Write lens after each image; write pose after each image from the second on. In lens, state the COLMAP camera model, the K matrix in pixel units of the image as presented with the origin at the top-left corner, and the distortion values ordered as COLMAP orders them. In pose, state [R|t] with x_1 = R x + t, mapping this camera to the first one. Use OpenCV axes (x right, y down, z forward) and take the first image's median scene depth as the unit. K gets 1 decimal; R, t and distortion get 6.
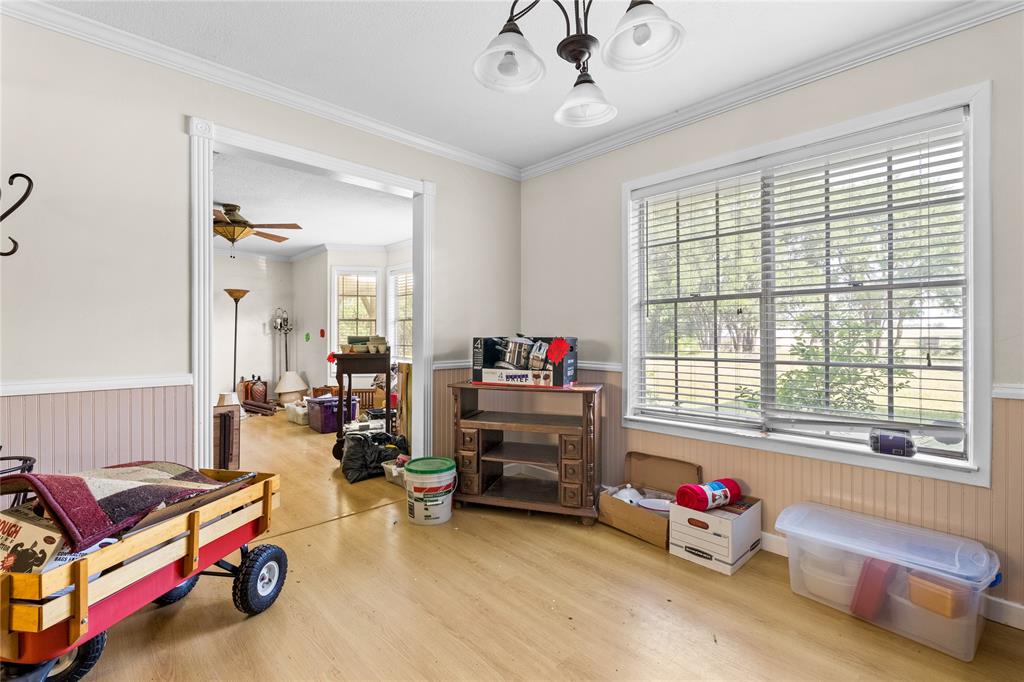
lens RADIAL K [[454.7, 0, 509.7], [0, 454.7, 332.6], [0, 0, 1]] dist [-0.003621, 0.000683]
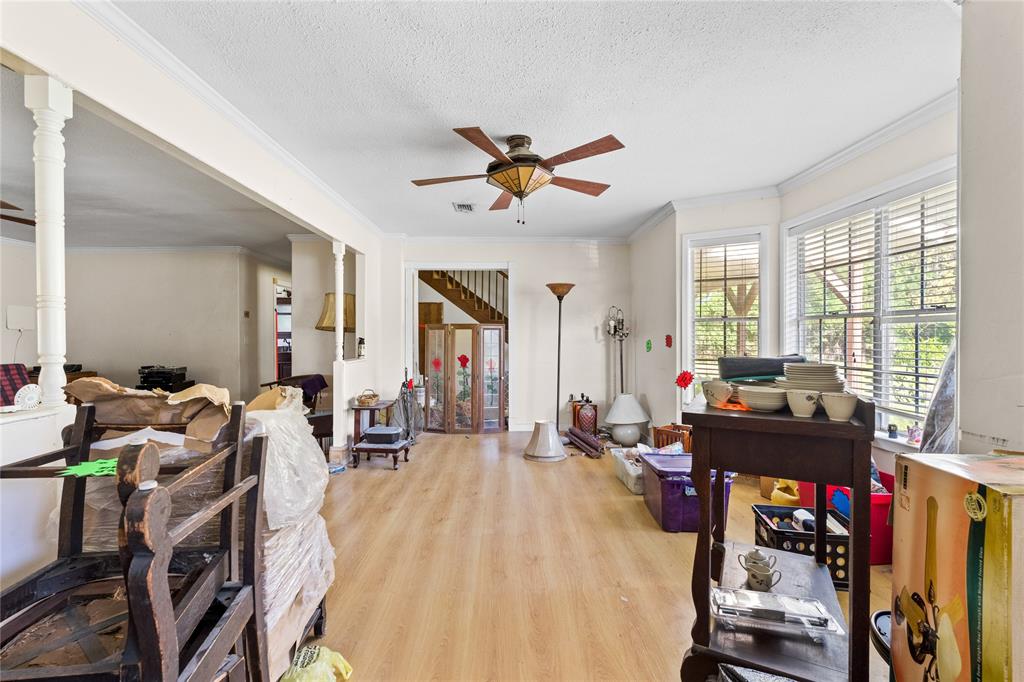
lens RADIAL K [[454.7, 0, 507.2], [0, 454.7, 334.4], [0, 0, 1]] dist [-0.003621, 0.000683]
pose [[0.732375, -0.004533, -0.680886, -0.138440], [0.004703, 0.999988, -0.001598, -0.007820], [0.680885, -0.002032, 0.732387, 0.364872]]
